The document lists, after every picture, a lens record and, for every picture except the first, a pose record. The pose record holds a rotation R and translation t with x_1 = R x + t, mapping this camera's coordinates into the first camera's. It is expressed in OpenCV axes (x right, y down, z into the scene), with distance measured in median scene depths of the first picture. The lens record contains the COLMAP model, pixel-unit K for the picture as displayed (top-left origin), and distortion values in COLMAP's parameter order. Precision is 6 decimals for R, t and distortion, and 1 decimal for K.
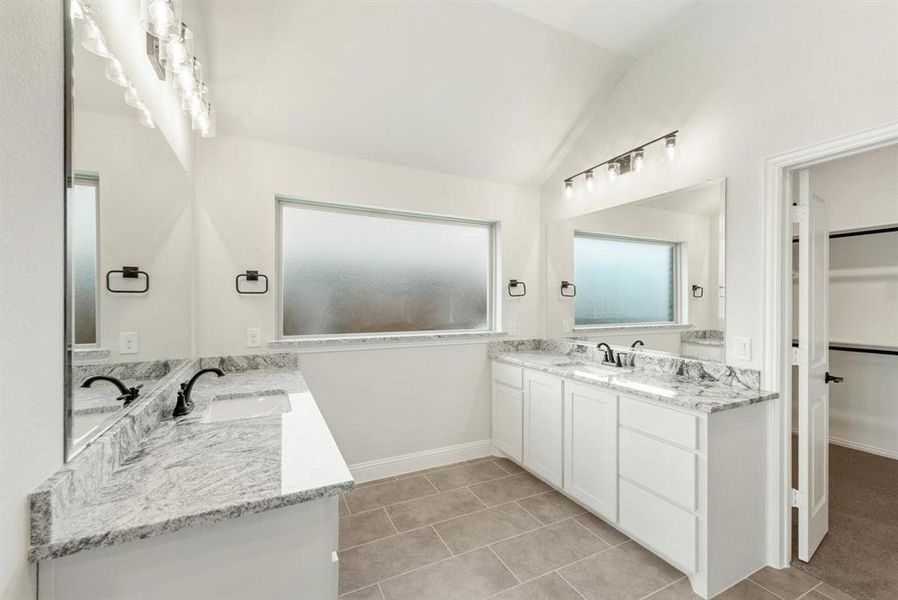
lens RADIAL K [[369.7, 0, 445.6], [0, 369.7, 300.7], [0, 0, 1]] dist [0.014058, -0.000102]
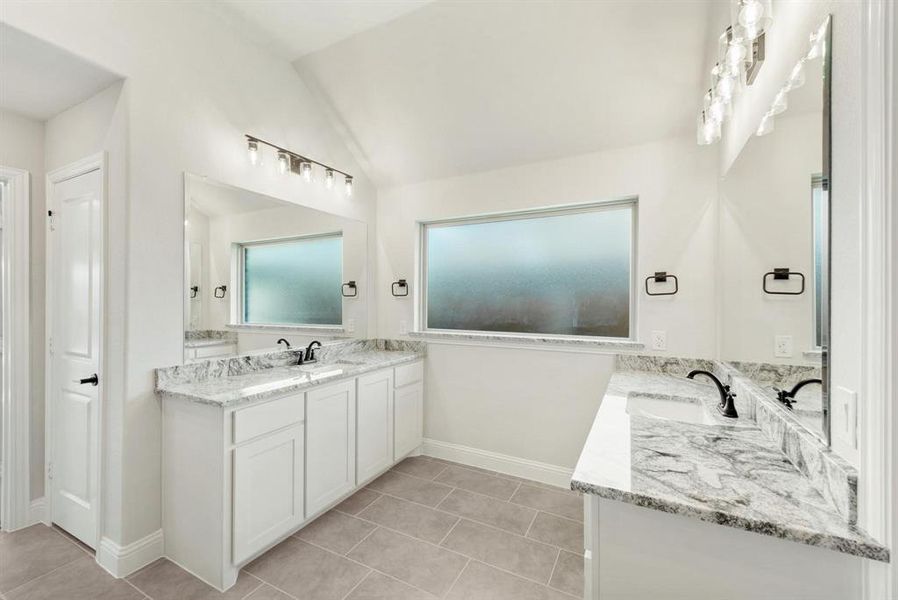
lens RADIAL K [[369.7, 0, 445.0], [0, 369.7, 300.2], [0, 0, 1]] dist [0.014058, -0.000102]
pose [[0.587372, -0.001756, -0.809315, 0.627092], [-0.001859, 0.999992, -0.003518, 0.000915], [0.809315, 0.003571, 0.587364, 0.286044]]
